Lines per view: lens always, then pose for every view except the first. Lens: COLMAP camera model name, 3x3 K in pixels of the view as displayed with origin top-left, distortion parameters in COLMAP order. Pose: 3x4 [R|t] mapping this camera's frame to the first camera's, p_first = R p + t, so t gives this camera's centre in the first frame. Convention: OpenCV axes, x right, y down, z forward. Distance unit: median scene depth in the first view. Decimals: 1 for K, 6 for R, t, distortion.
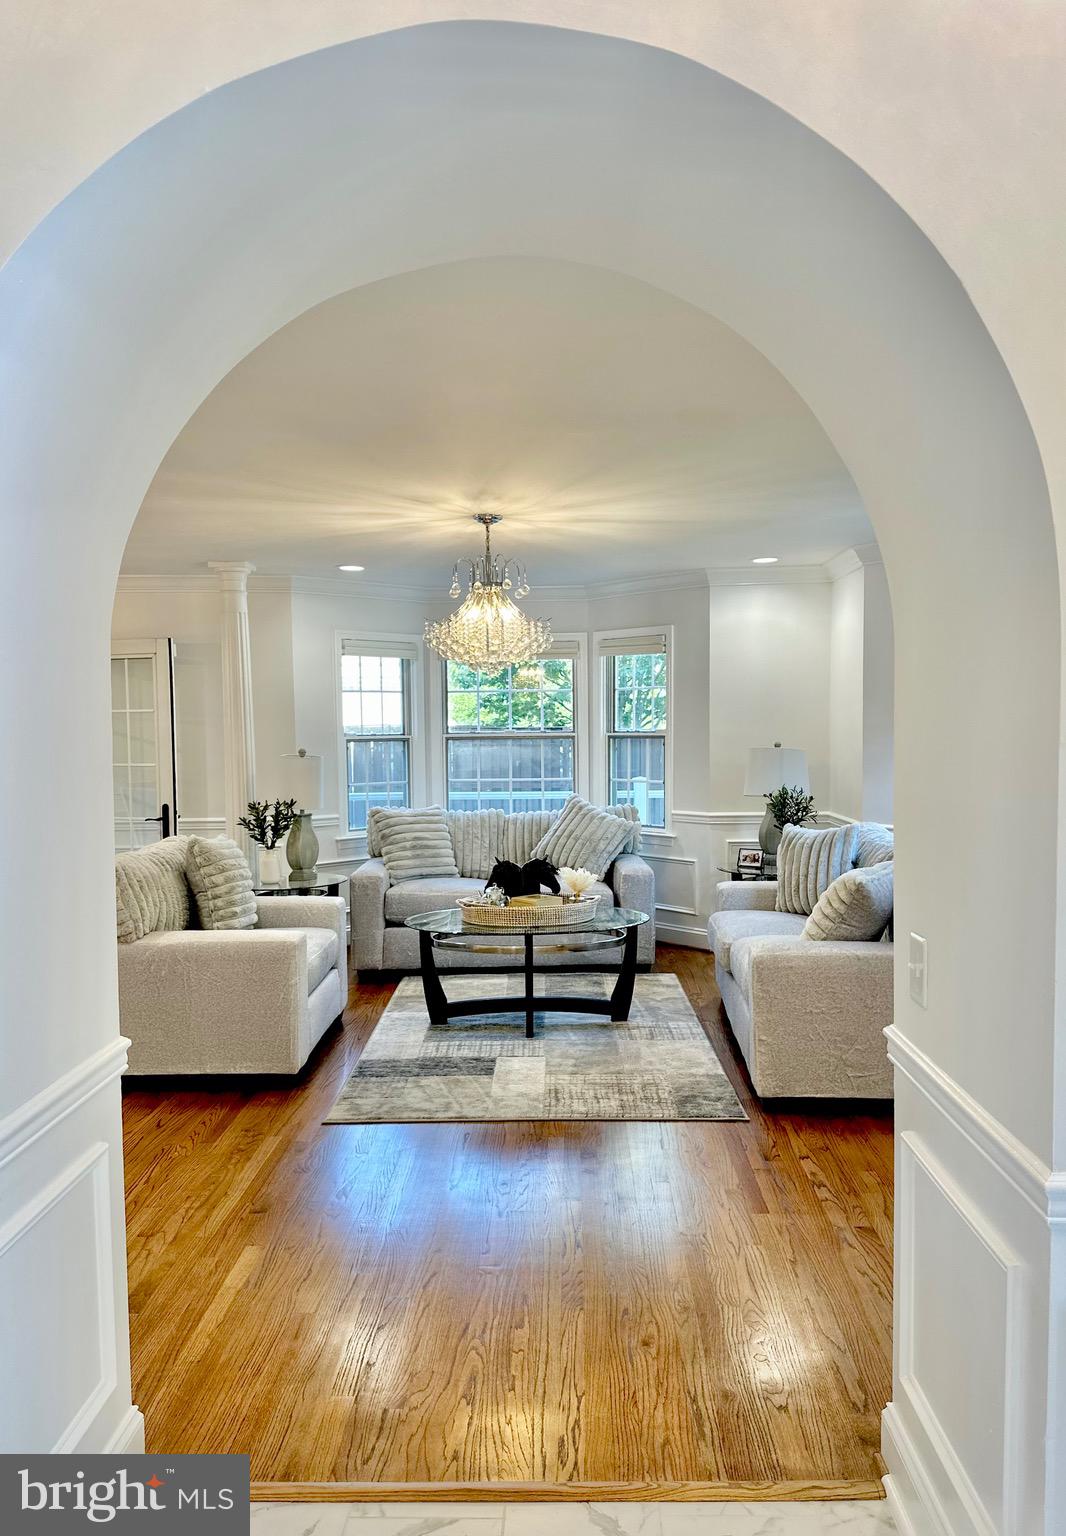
lens RADIAL K [[1202.0, 0, 535.7], [0, 1202.0, 755.0], [0, 0, 1]] dist [0.057440, -0.003870]
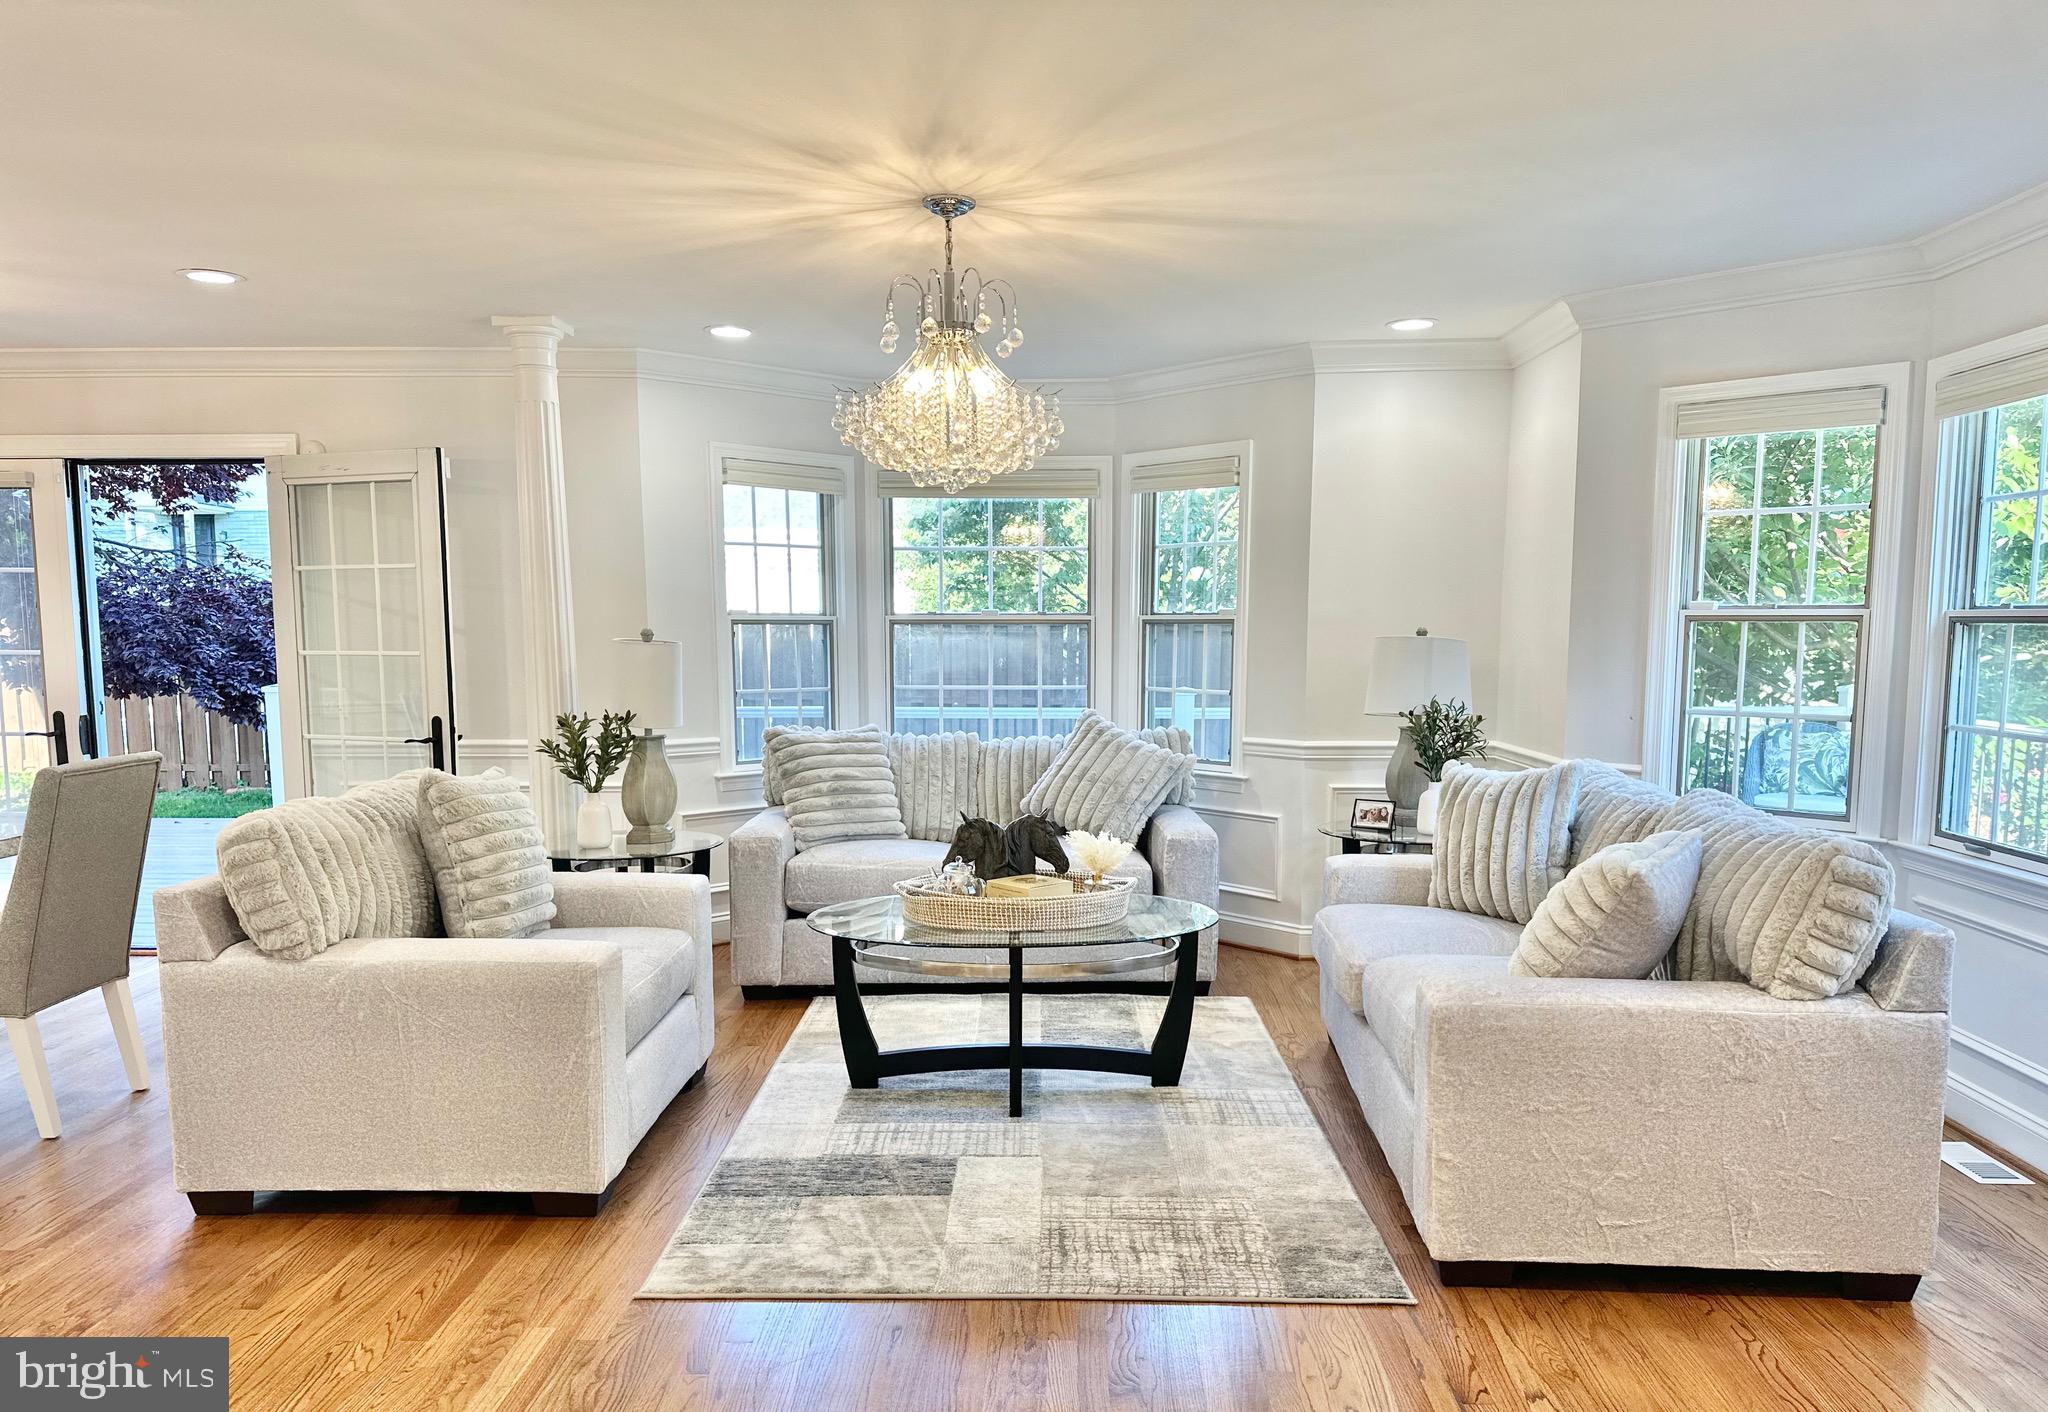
lens RADIAL K [[1602.7, 0, 1036.7], [0, 1602.7, 804.1], [0, 0, 1]] dist [0.057440, -0.003870]
pose [[0.999919, 0.010979, 0.006411, -0.001221], [-0.011499, 0.996091, 0.087583, 0.012019], [-0.005425, -0.087650, 0.996137, 0.223658]]
